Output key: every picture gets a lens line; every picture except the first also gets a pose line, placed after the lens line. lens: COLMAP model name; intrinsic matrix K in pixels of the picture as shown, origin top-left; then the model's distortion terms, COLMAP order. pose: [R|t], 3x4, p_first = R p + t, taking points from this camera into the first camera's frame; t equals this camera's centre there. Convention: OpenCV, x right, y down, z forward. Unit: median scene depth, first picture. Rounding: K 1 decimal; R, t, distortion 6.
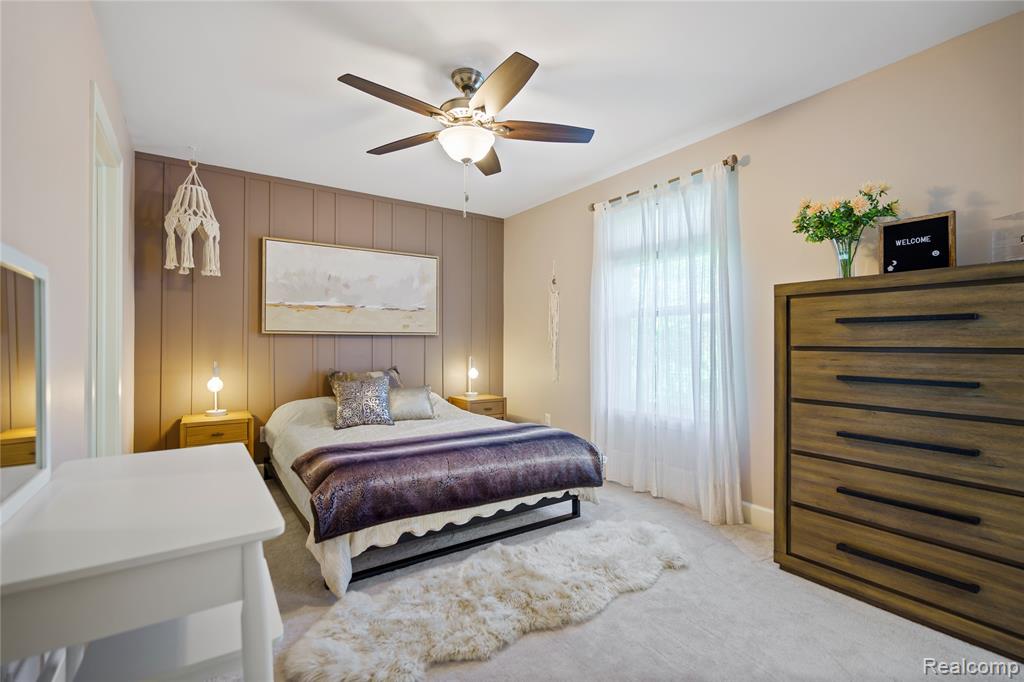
lens RADIAL K [[469.1, 0, 505.3], [0, 469.1, 341.4], [0, 0, 1]] dist [-0.003468, -0.000385]
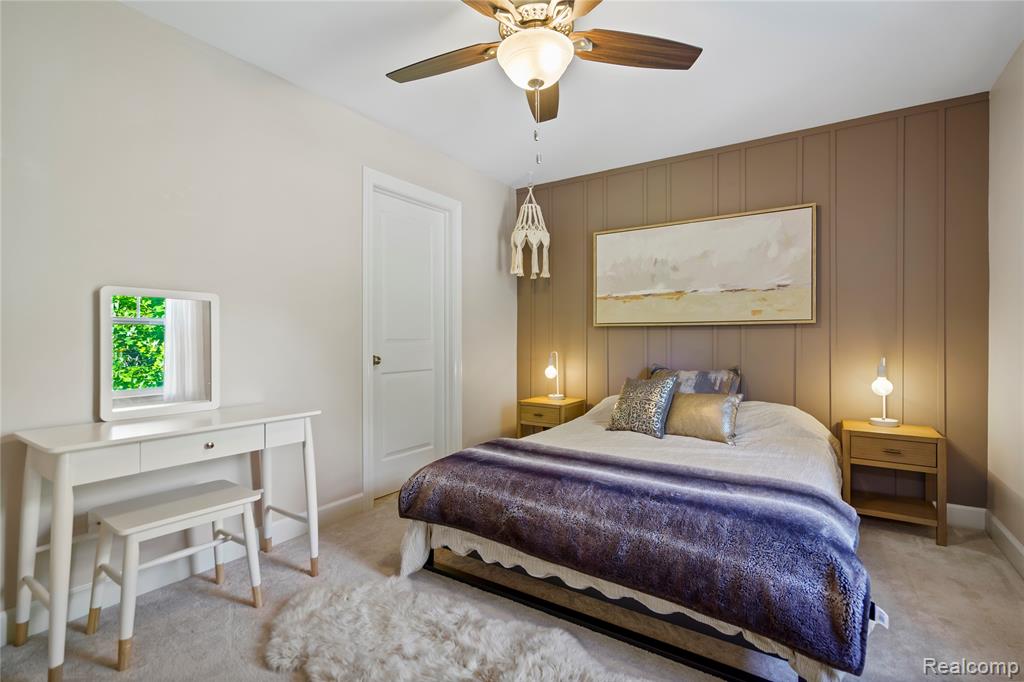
lens RADIAL K [[469.1, 0, 508.1], [0, 469.1, 339.6], [0, 0, 1]] dist [-0.003468, -0.000385]
pose [[0.374813, 0.006911, -0.927075, 0.352049], [0.007175, 0.999921, 0.010355, 0.000126], [0.927073, -0.010533, 0.374734, 0.408736]]
